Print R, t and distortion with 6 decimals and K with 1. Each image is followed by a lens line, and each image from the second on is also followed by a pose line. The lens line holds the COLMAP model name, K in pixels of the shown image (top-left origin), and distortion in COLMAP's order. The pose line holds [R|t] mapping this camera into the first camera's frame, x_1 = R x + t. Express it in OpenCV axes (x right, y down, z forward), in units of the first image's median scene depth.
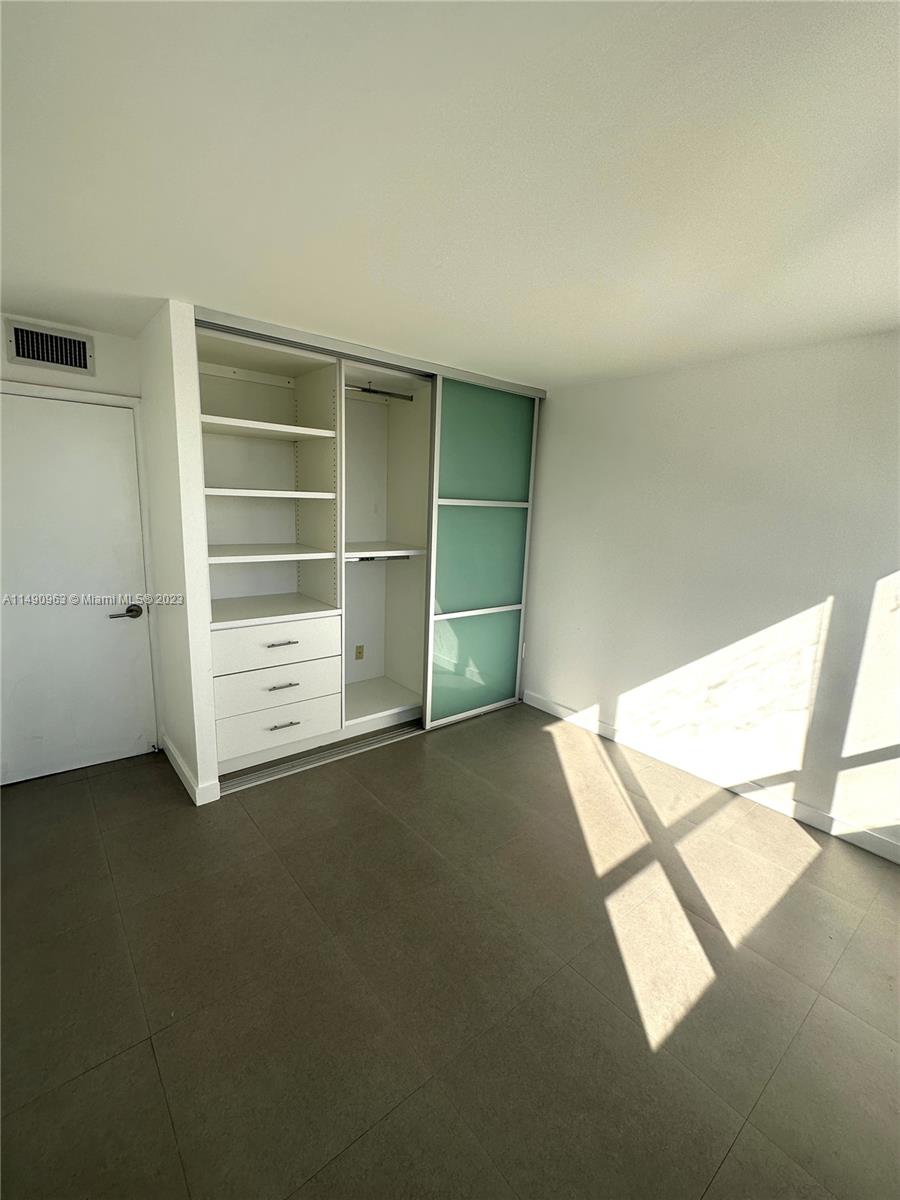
lens RADIAL K [[527.0, 0, 450.0], [0, 527.0, 600.0], [0, 0, 1]] dist [-0.002092, -0.000165]
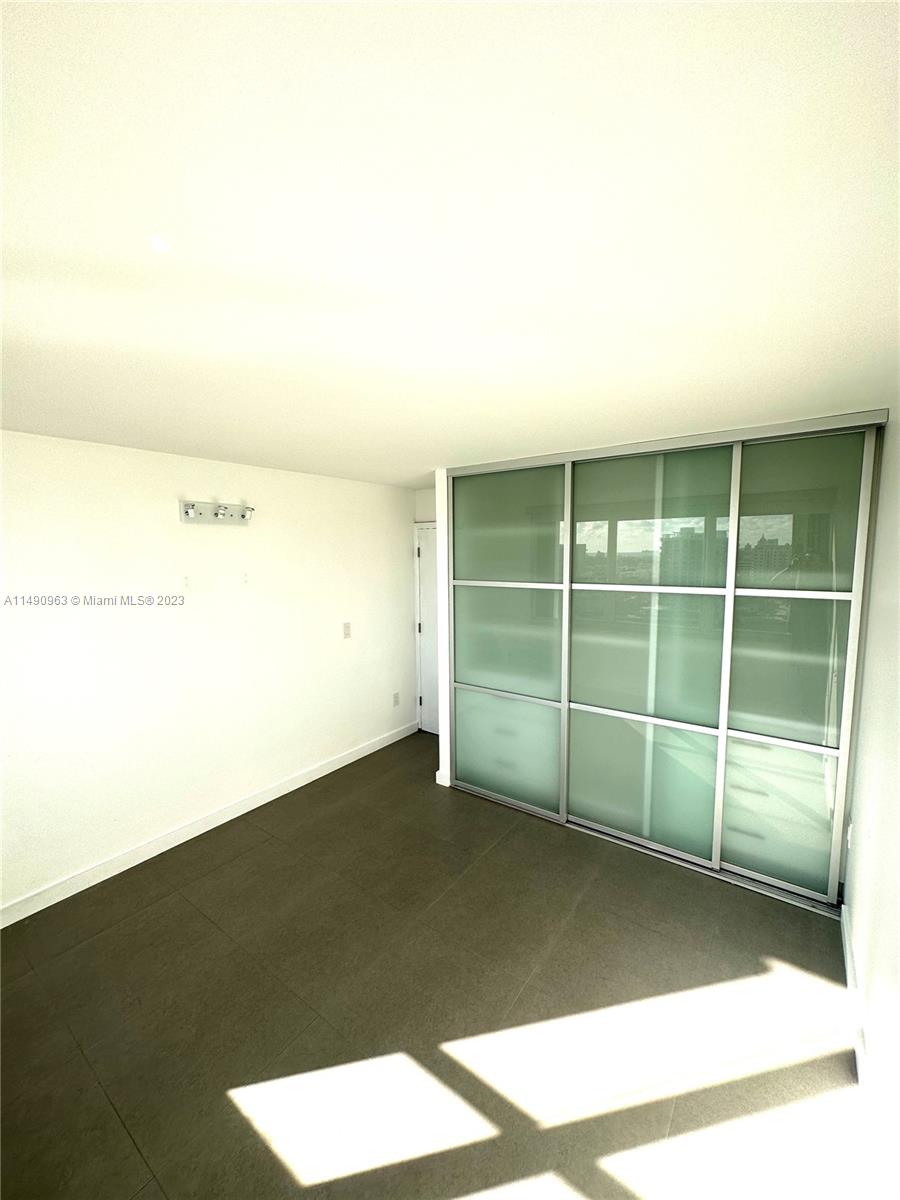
lens RADIAL K [[478.1, 0, 450.0], [0, 478.1, 600.0], [0, 0, 1]] dist [-0.000734, 0.000000]
pose [[0.242588, 0.063141, -0.968073, 0.890761], [-0.164866, 0.986048, 0.023000, -0.180342], [0.956018, 0.154023, 0.249613, 0.646490]]
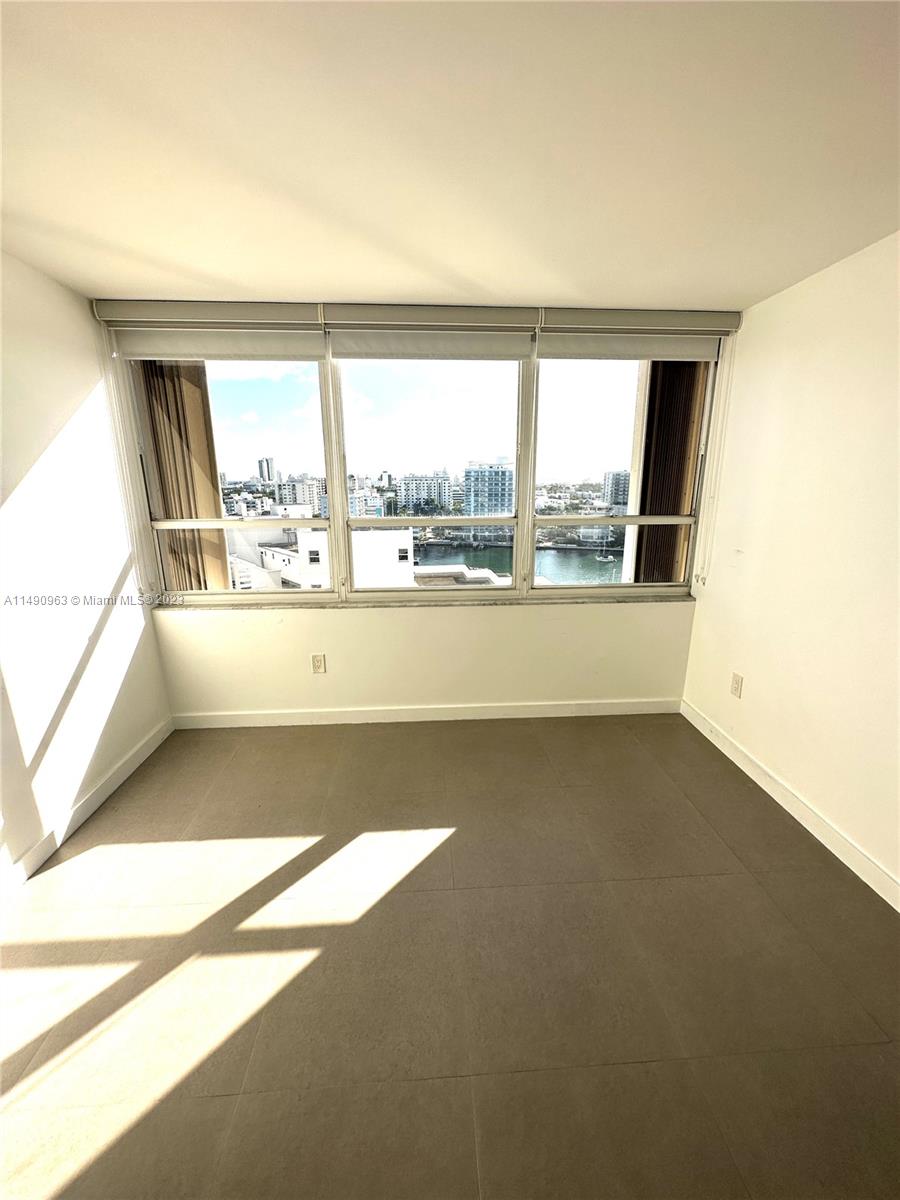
lens RADIAL K [[478.1, 0, 450.0], [0, 478.1, 600.0], [0, 0, 1]] dist [-0.000734, 0.000000]
pose [[-0.812169, -0.188537, 0.552119, -0.151631], [0.077806, 0.902890, 0.422771, -0.204816], [-0.578211, 0.386320, -0.718630, 1.091513]]
